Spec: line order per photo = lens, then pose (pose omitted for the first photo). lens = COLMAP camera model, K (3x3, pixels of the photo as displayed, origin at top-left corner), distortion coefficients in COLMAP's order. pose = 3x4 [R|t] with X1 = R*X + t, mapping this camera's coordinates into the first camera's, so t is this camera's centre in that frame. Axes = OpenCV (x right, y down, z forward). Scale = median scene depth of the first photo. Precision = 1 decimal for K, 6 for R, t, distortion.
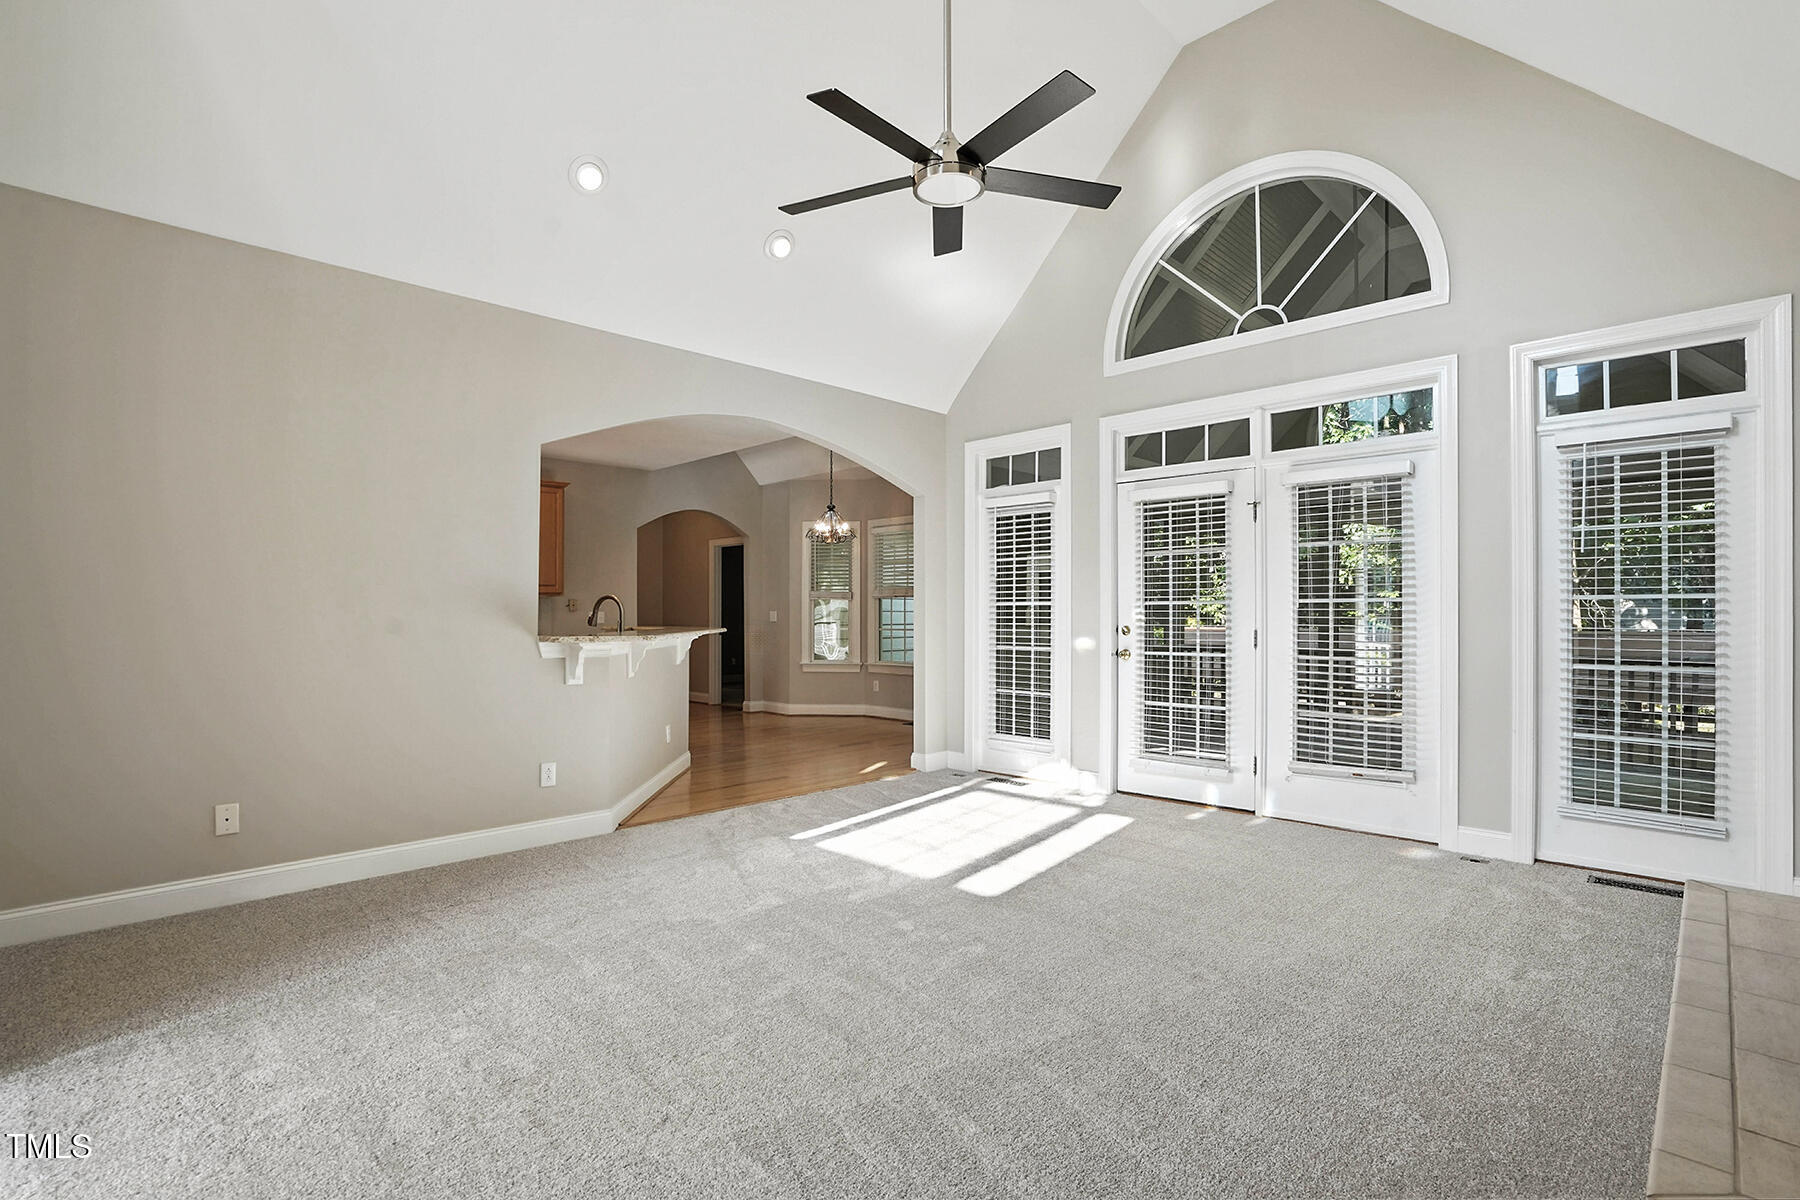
lens RADIAL K [[825.6, 0, 900.4], [0, 825.6, 613.7], [0, 0, 1]] dist [-0.022431, 0.000250]
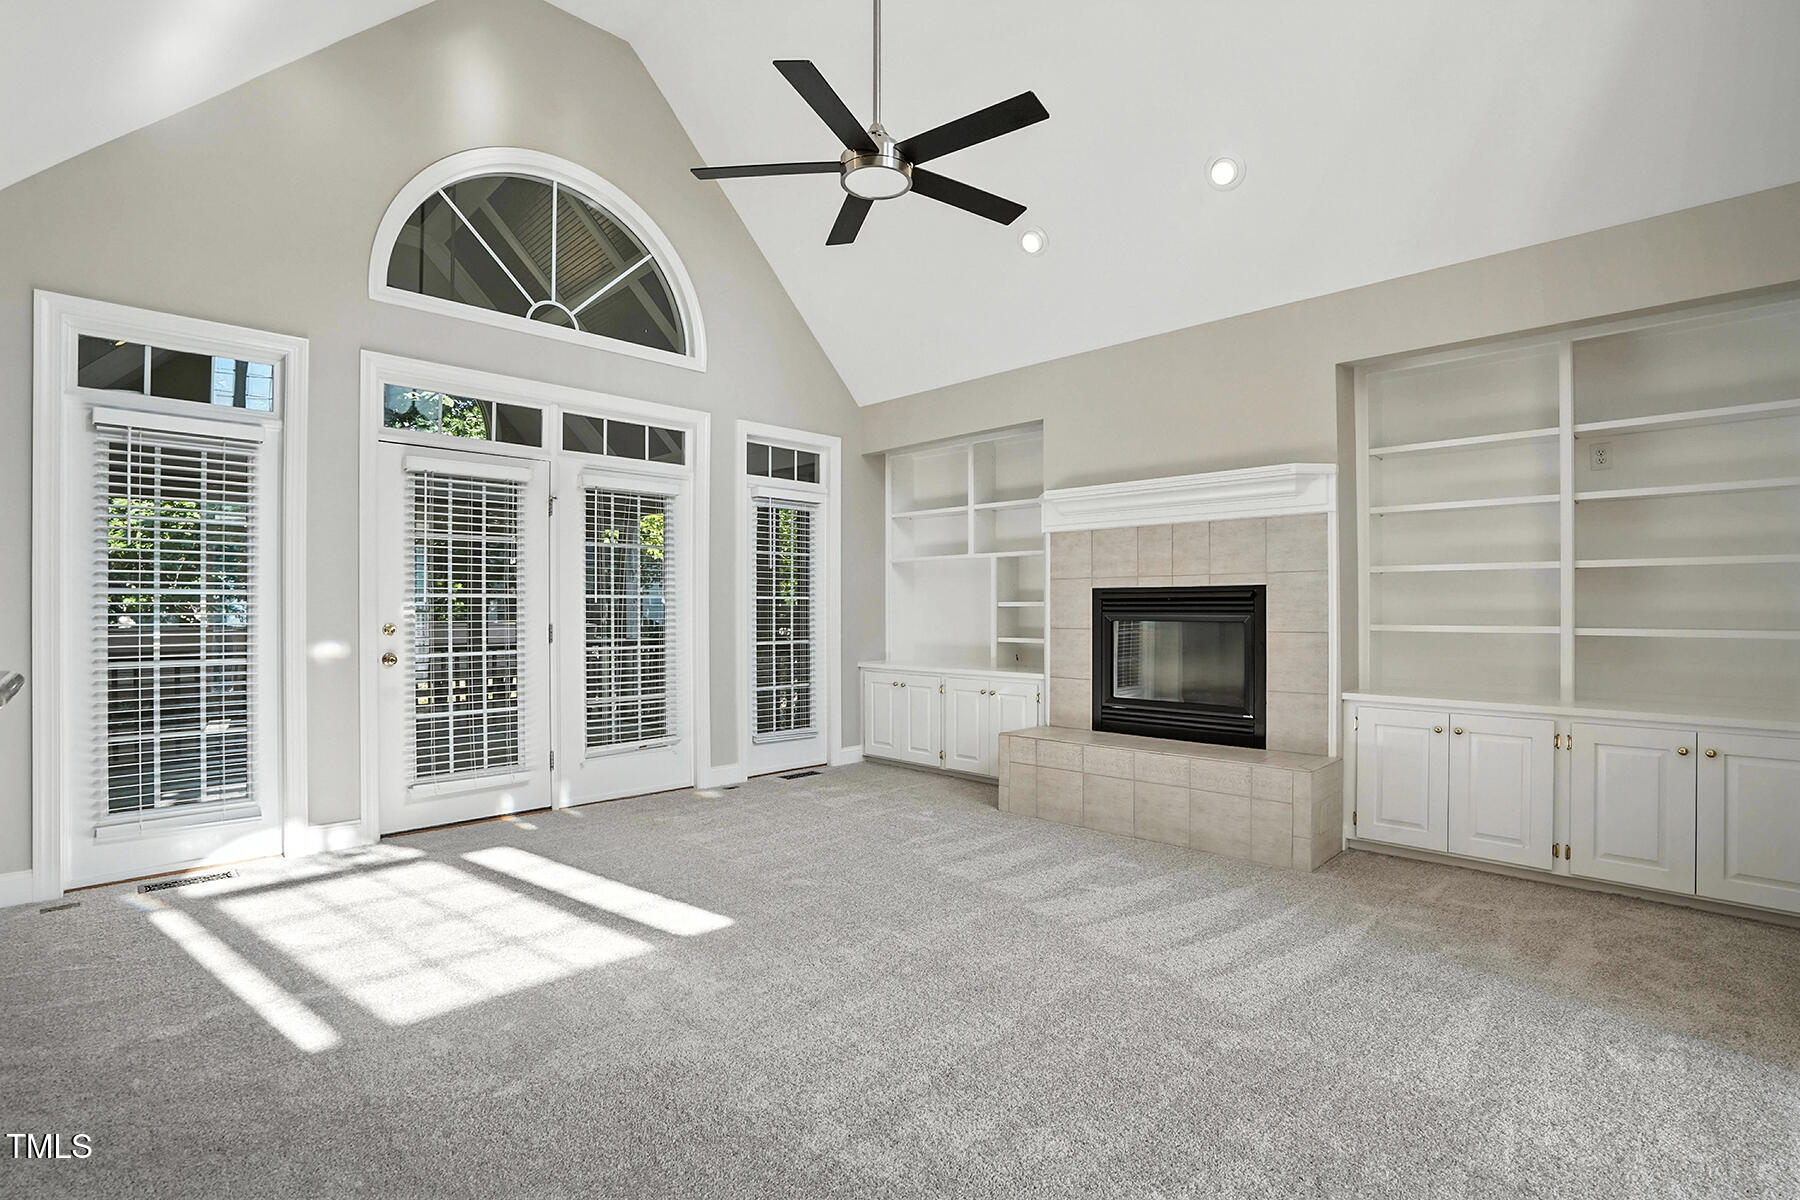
lens RADIAL K [[845.4, 0, 900.0], [0, 845.4, 600.0], [0, 0, 1]] dist [-0.025865, 0.000092]
pose [[0.009332, 0.008871, 0.999917, -0.595459], [0.002059, 0.999958, -0.008890, -0.000223], [-0.999954, 0.002141, 0.009313, 0.579865]]
